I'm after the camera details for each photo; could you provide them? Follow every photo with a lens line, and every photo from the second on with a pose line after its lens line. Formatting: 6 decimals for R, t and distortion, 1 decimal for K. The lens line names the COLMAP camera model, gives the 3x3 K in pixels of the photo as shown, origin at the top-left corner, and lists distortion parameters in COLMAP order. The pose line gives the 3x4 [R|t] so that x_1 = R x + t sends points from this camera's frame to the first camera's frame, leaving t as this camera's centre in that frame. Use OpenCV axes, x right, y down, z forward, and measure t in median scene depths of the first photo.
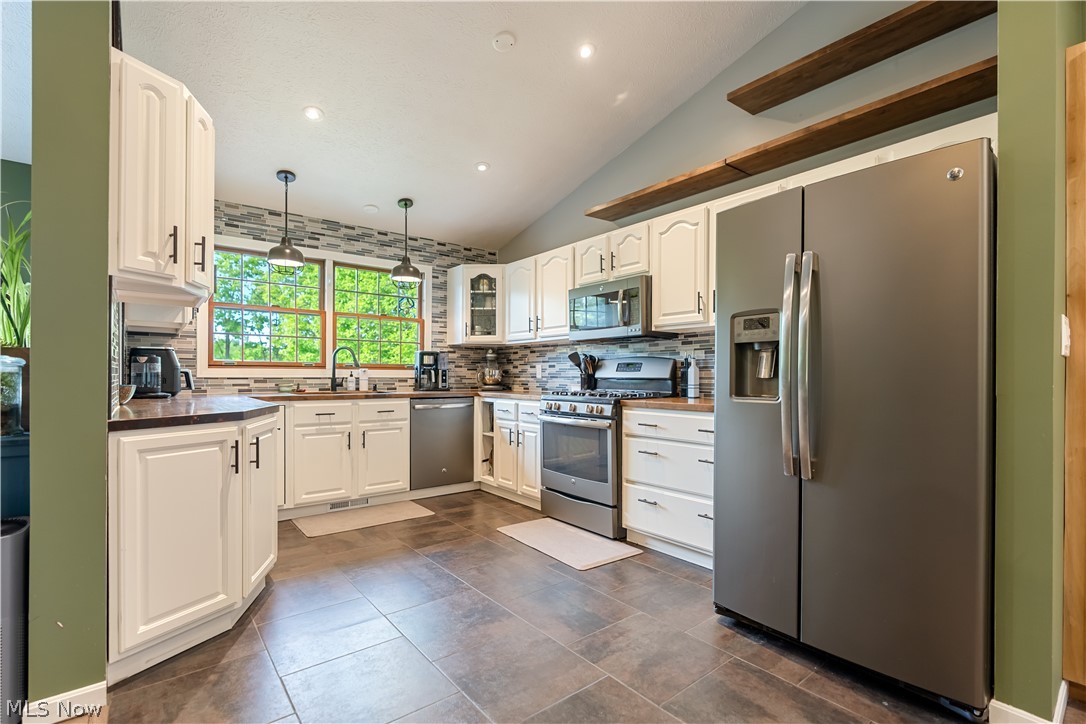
lens RADIAL K [[496.9, 0, 544.3], [0, 496.9, 382.5], [0, 0, 1]] dist [-0.008027, 0.002859]
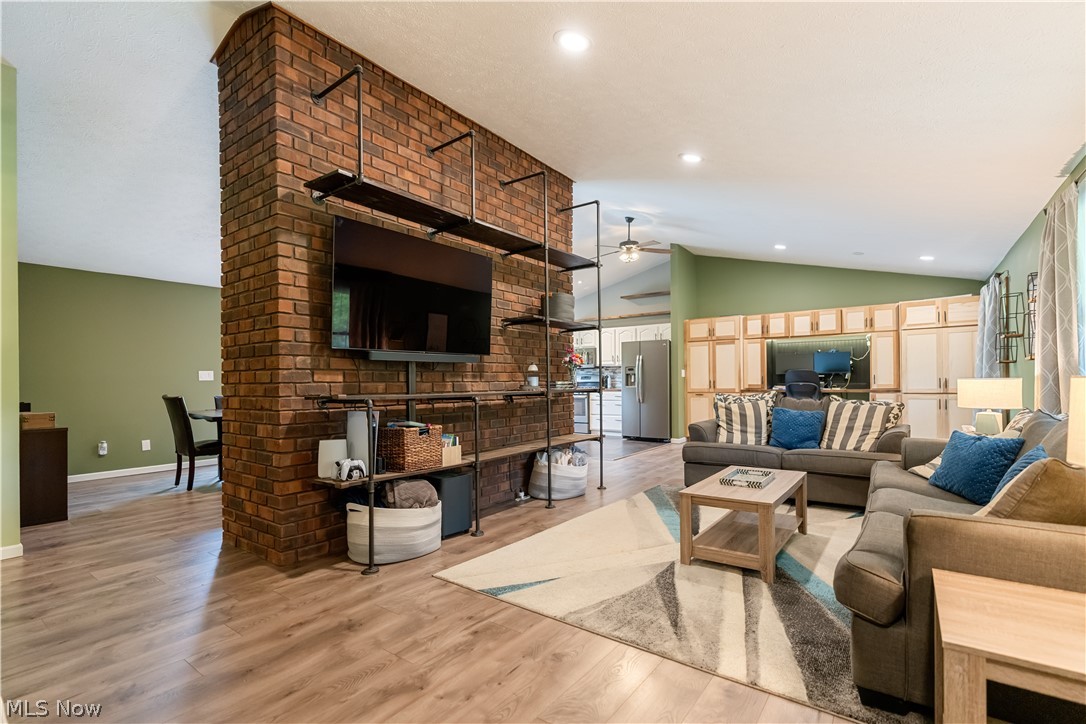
lens RADIAL K [[496.9, 0, 543.9], [0, 496.9, 384.5], [0, 0, 1]] dist [-0.008027, 0.002859]
pose [[0.966571, -0.016574, 0.255863, -0.754354], [0.017460, 0.999847, -0.001192, 0.004602], [-0.255804, 0.005619, 0.966712, -1.599260]]
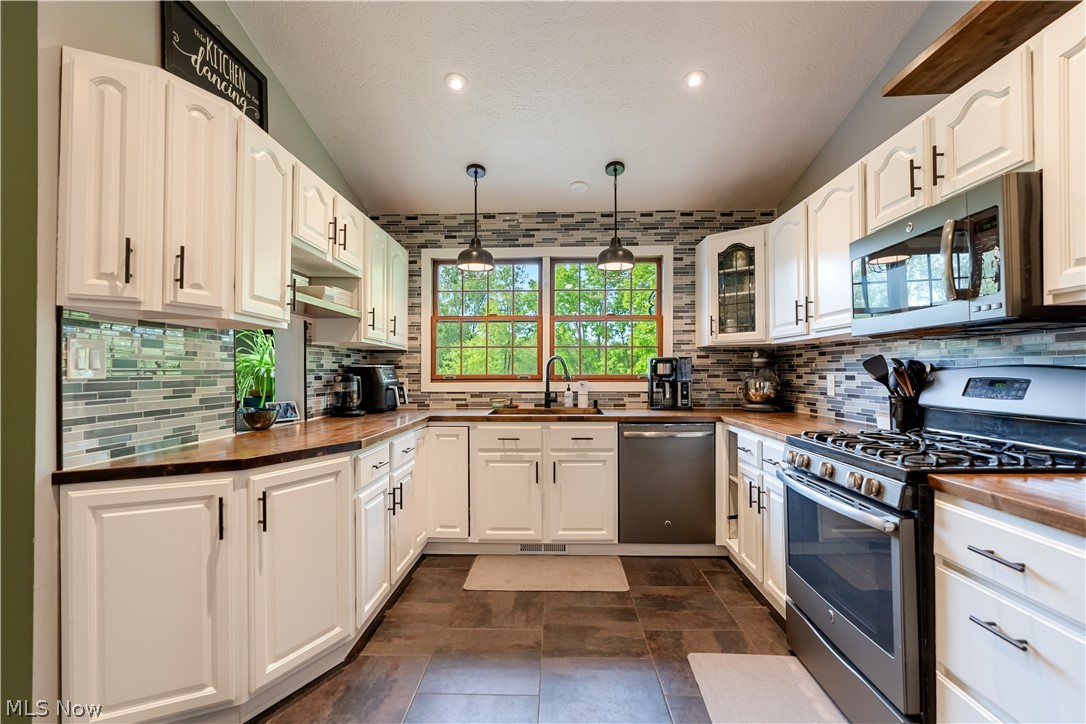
lens RADIAL K [[496.9, 0, 543.8], [0, 496.9, 371.1], [0, 0, 1]] dist [-0.008027, 0.002859]
pose [[0.762784, -0.007041, -0.646615, 0.144084], [-0.002415, 0.999903, -0.013737, -0.037906], [0.646649, 0.012040, 0.762693, 0.371169]]
